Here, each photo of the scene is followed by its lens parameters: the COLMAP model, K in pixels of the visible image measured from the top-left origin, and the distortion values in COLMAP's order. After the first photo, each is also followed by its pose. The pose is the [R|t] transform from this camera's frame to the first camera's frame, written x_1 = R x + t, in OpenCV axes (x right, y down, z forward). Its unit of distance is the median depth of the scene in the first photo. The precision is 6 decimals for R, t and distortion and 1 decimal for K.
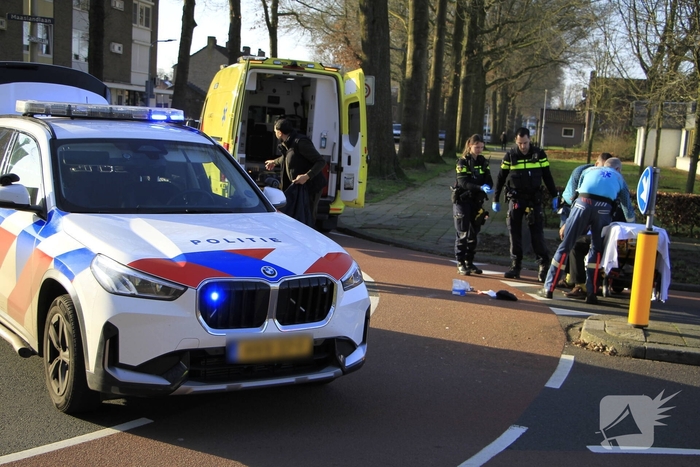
lens RADIAL K [[1112.2, 0, 350.1], [0, 1112.2, 263.1], [0, 0, 1]] dist [0.089189, 0.170084]
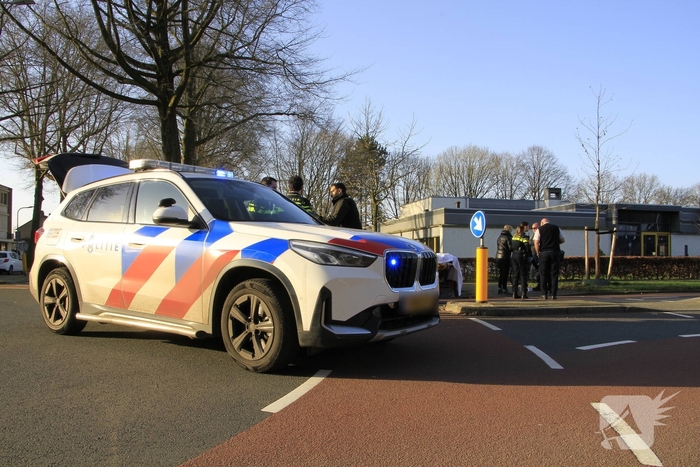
lens RADIAL K [[583.0, 0, 350.0], [0, 583.0, 258.2], [0, 0, 1]] dist [-0.172032, 0.157242]
pose [[0.914614, -0.058576, 0.400062, -0.346761], [0.106975, 0.989248, -0.099720, 0.068743], [-0.389920, 0.134002, 0.911047, 0.305190]]
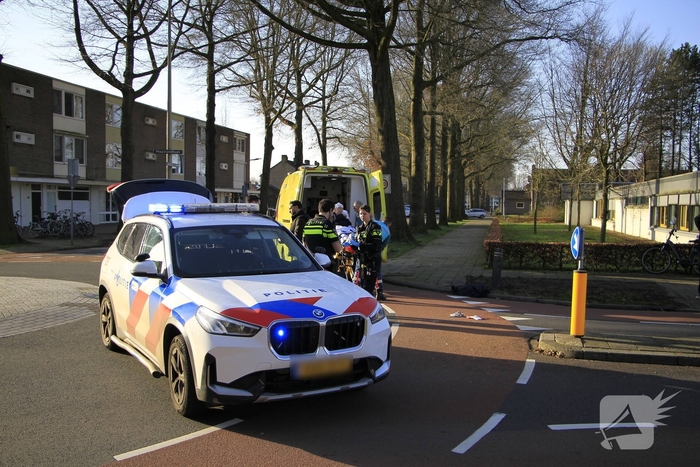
lens RADIAL K [[734.5, 0, 350.6], [0, 734.5, 246.9], [0, 0, 1]] dist [-0.155422, 0.365017]
pose [[0.998068, -0.048246, -0.039146, 0.007238], [0.045397, 0.996467, -0.070656, -0.007194], [0.042416, 0.068742, 0.996732, 0.049916]]
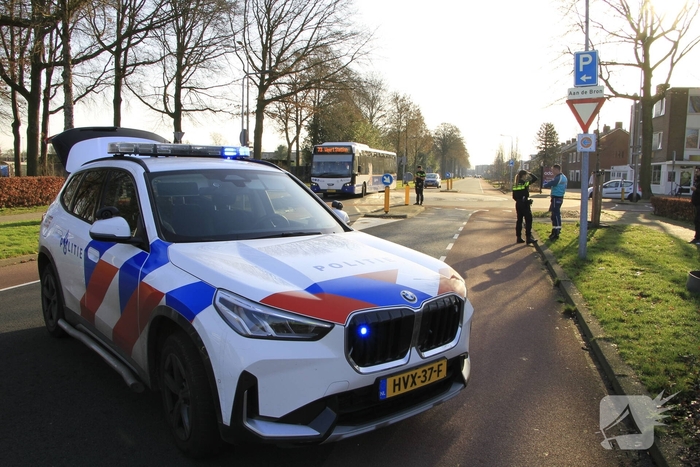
lens RADIAL K [[599.5, 0, 348.4], [0, 599.5, 242.6], [0, 0, 1]] dist [-0.191314, 0.150060]
pose [[0.989081, -0.057338, 0.135763, -0.150083], [0.059313, 0.998184, -0.010544, -0.027477], [-0.134911, 0.018482, 0.990685, 0.417016]]
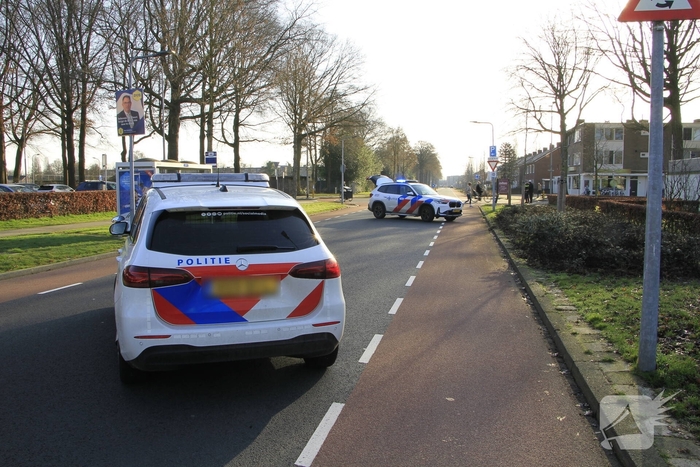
lens RADIAL K [[599.5, 0, 348.4], [0, 599.5, 242.6], [0, 0, 1]] dist [-0.191314, 0.150060]
pose [[0.980368, -0.076008, 0.181939, -1.225939], [0.082451, 0.996199, -0.028103, 0.277668], [-0.179111, 0.042552, 0.982908, -2.239548]]
